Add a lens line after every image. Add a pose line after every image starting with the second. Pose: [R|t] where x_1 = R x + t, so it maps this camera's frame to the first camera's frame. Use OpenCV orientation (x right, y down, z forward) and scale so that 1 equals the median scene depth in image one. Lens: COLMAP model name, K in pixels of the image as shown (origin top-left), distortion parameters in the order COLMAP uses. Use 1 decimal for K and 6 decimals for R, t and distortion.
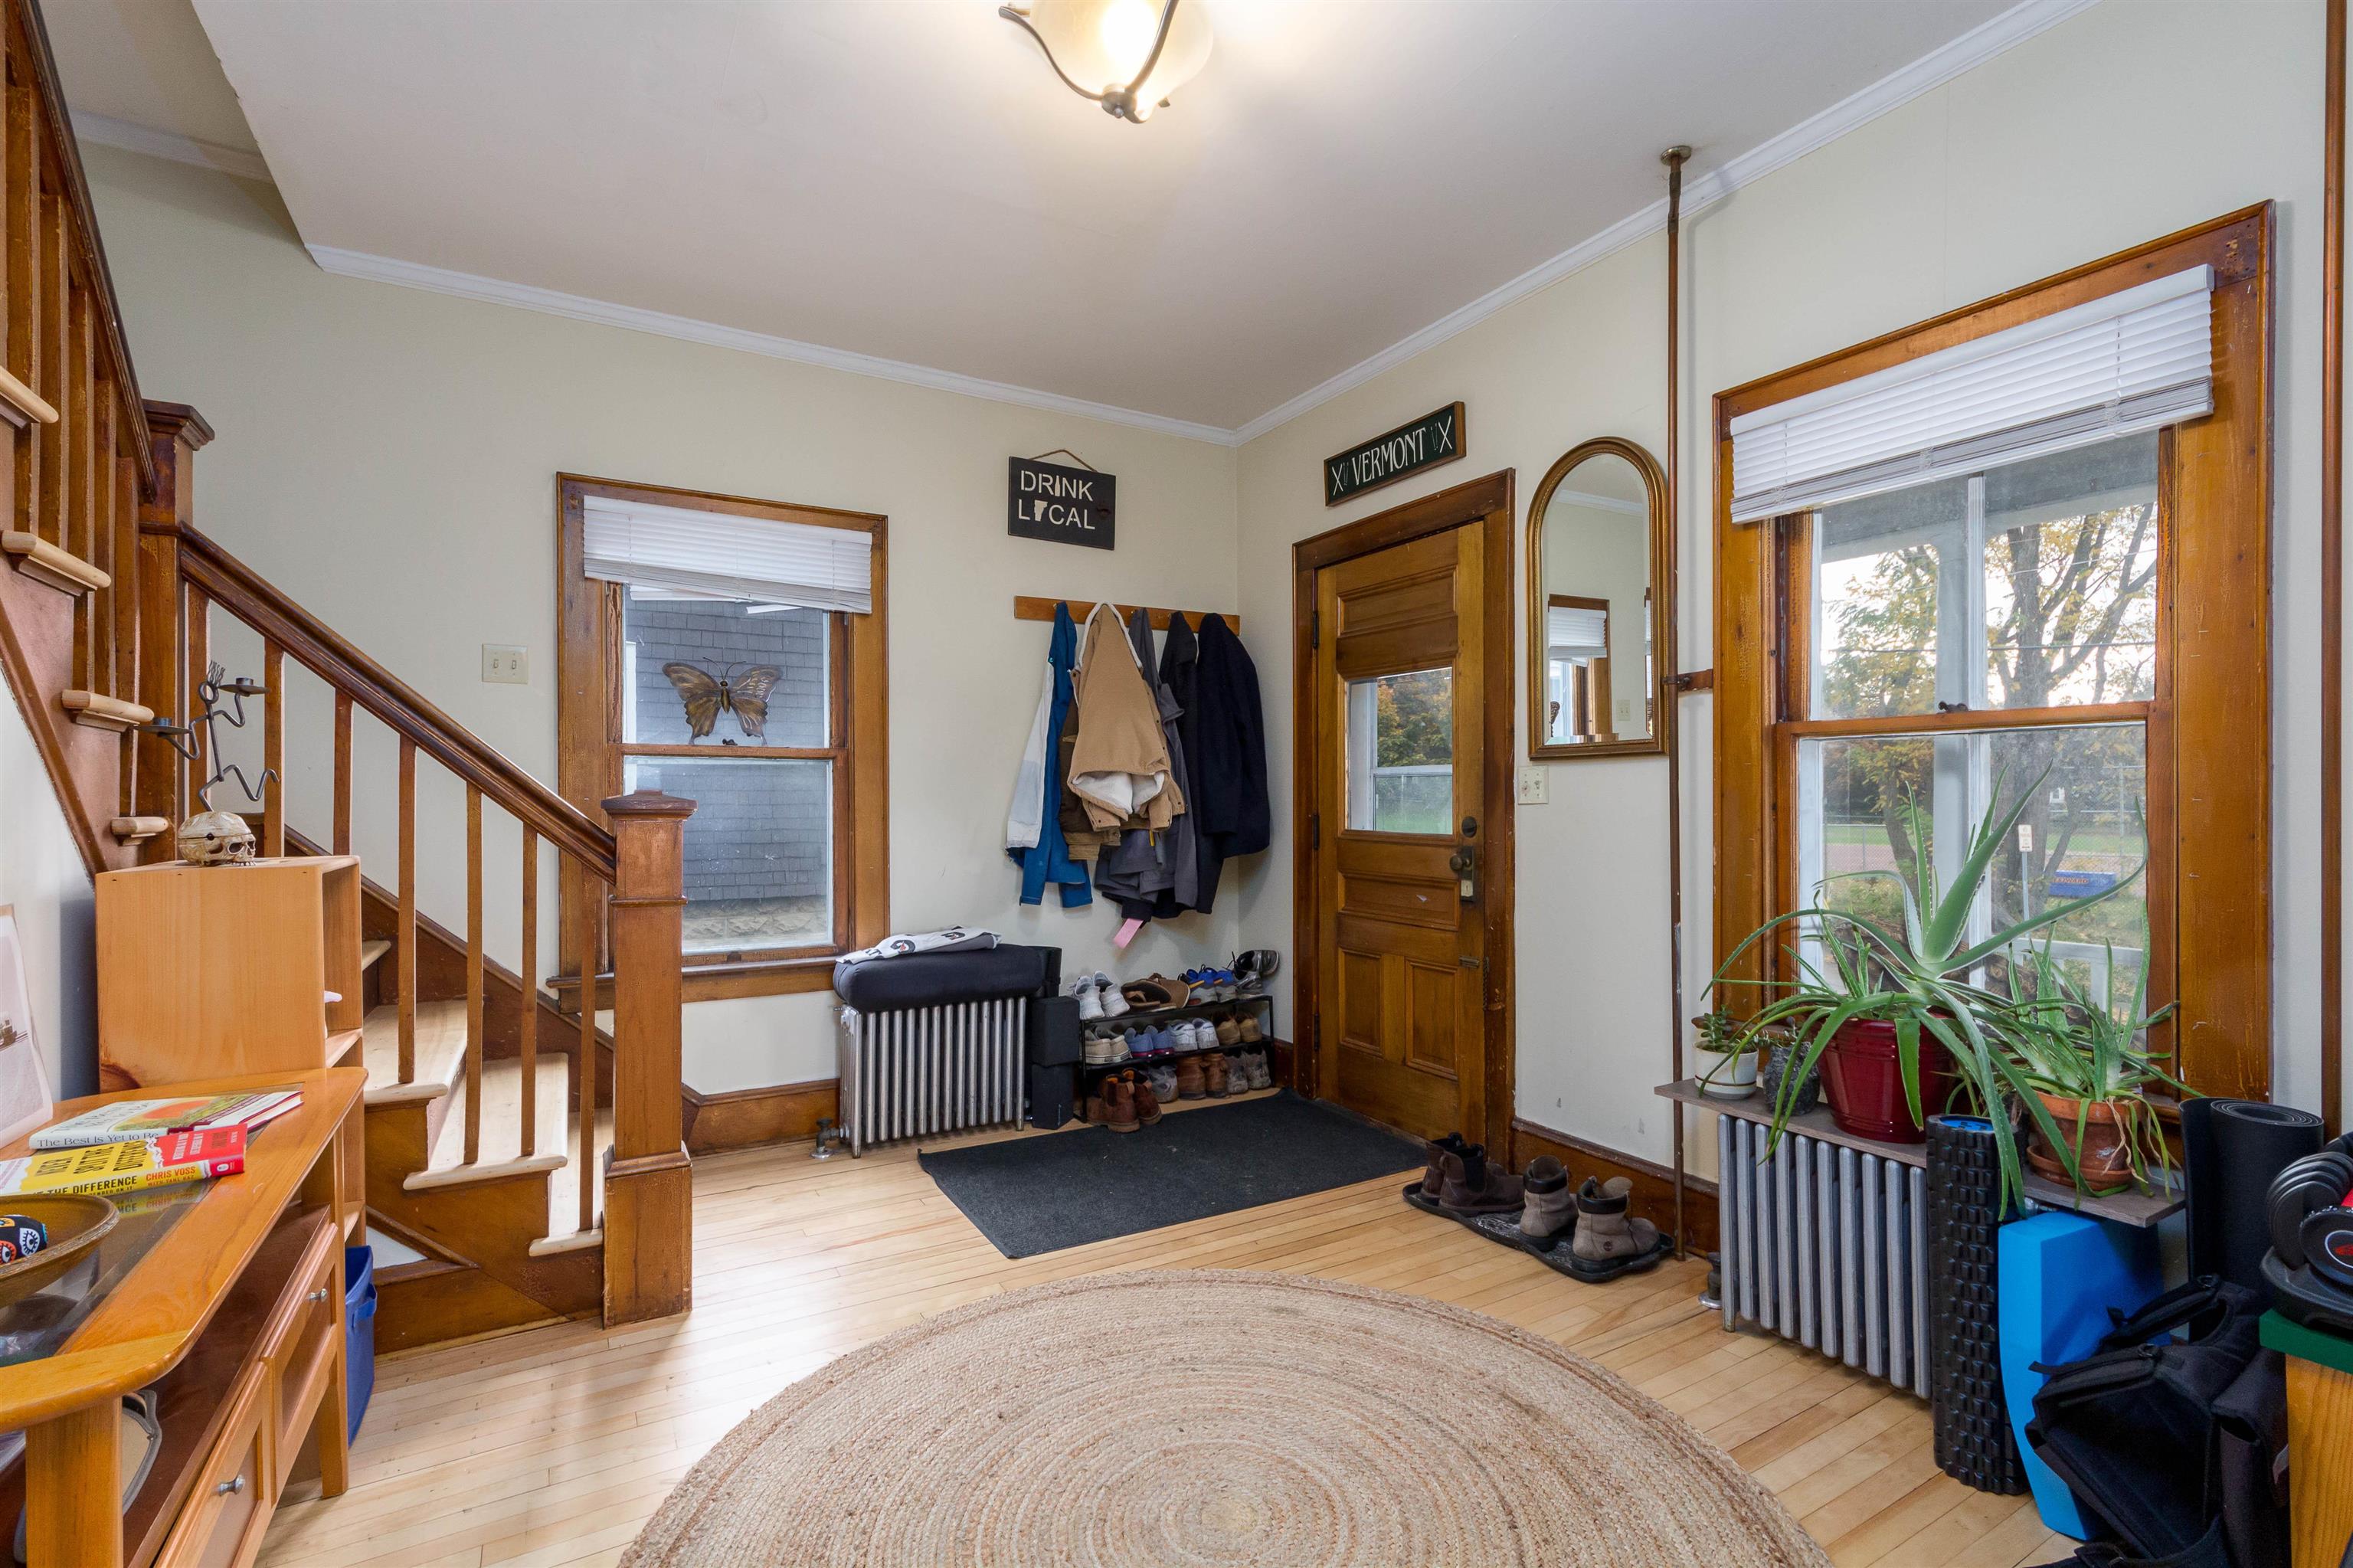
lens RADIAL K [[1103.5, 0, 1182.2], [0, 1103.5, 800.2], [0, 0, 1]] dist [0.001642, 0.000176]
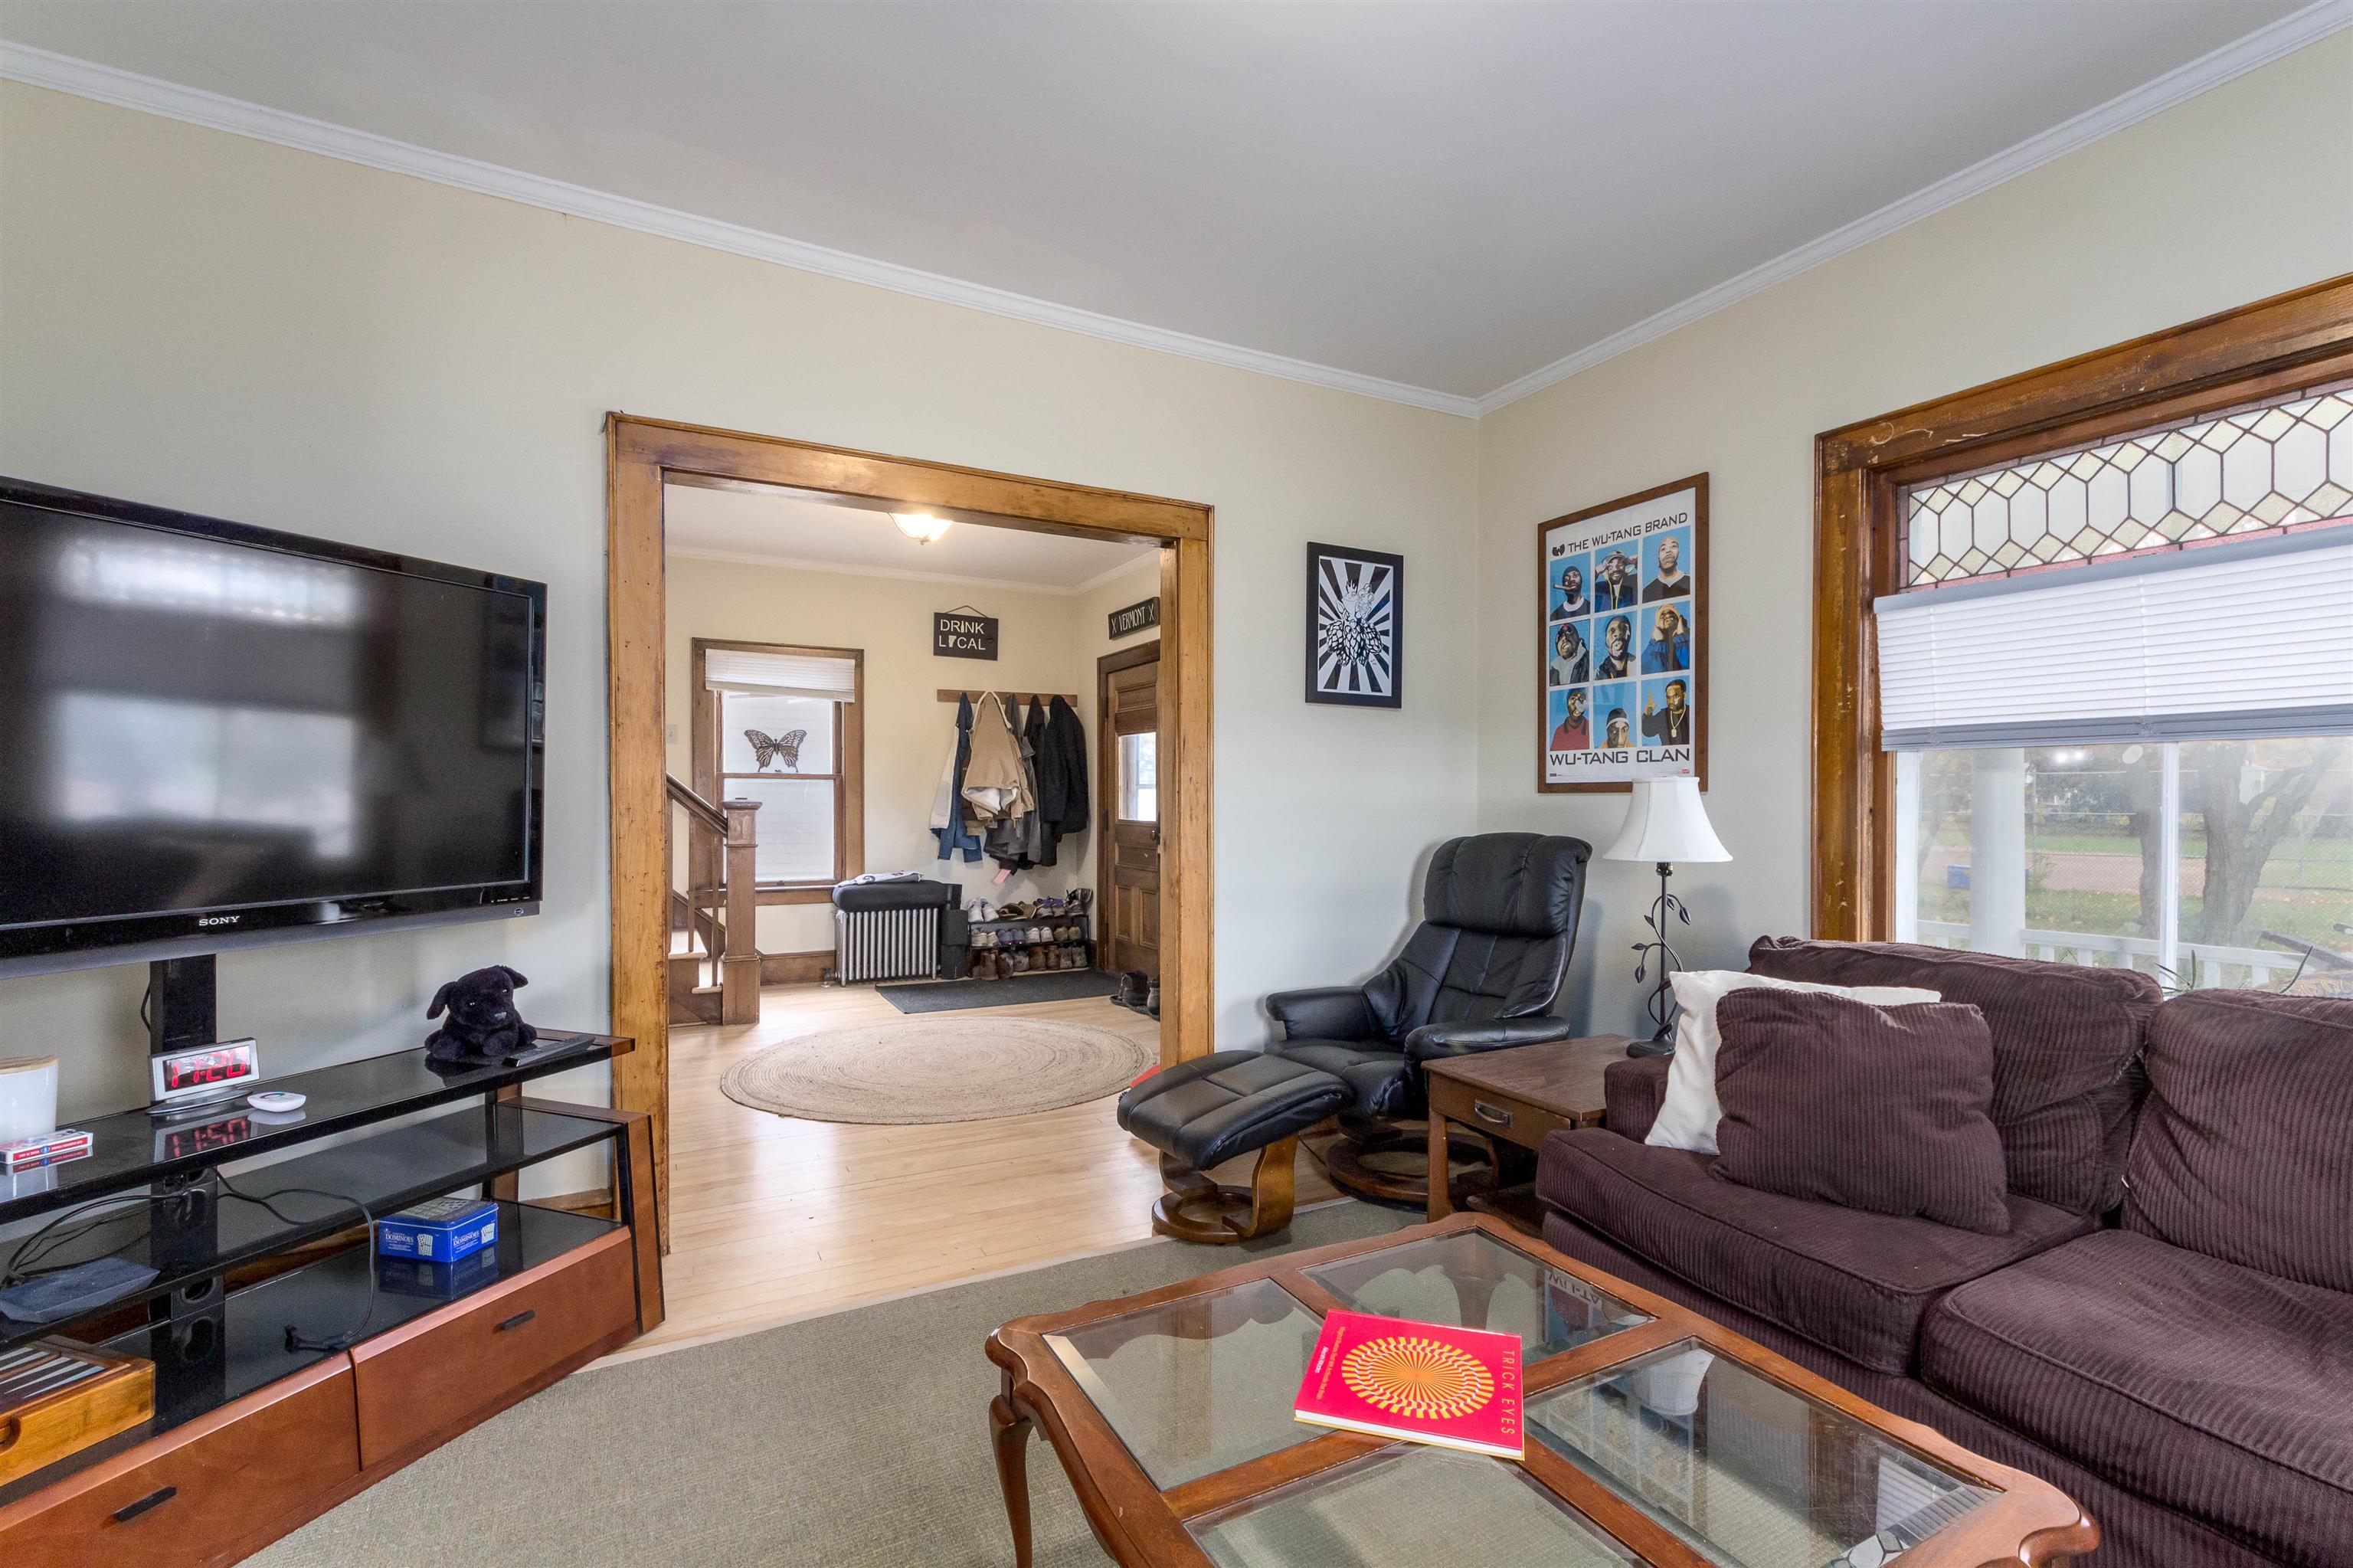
lens RADIAL K [[1053.3, 0, 1200.1], [0, 1053.3, 806.3], [0, 0, 1]] dist [0.020606, 0.000130]
pose [[0.999847, 0.004352, -0.016967, 0.308765], [-0.004267, 0.999978, 0.005058, -0.004020], [0.016988, -0.004985, 0.999843, -0.719965]]
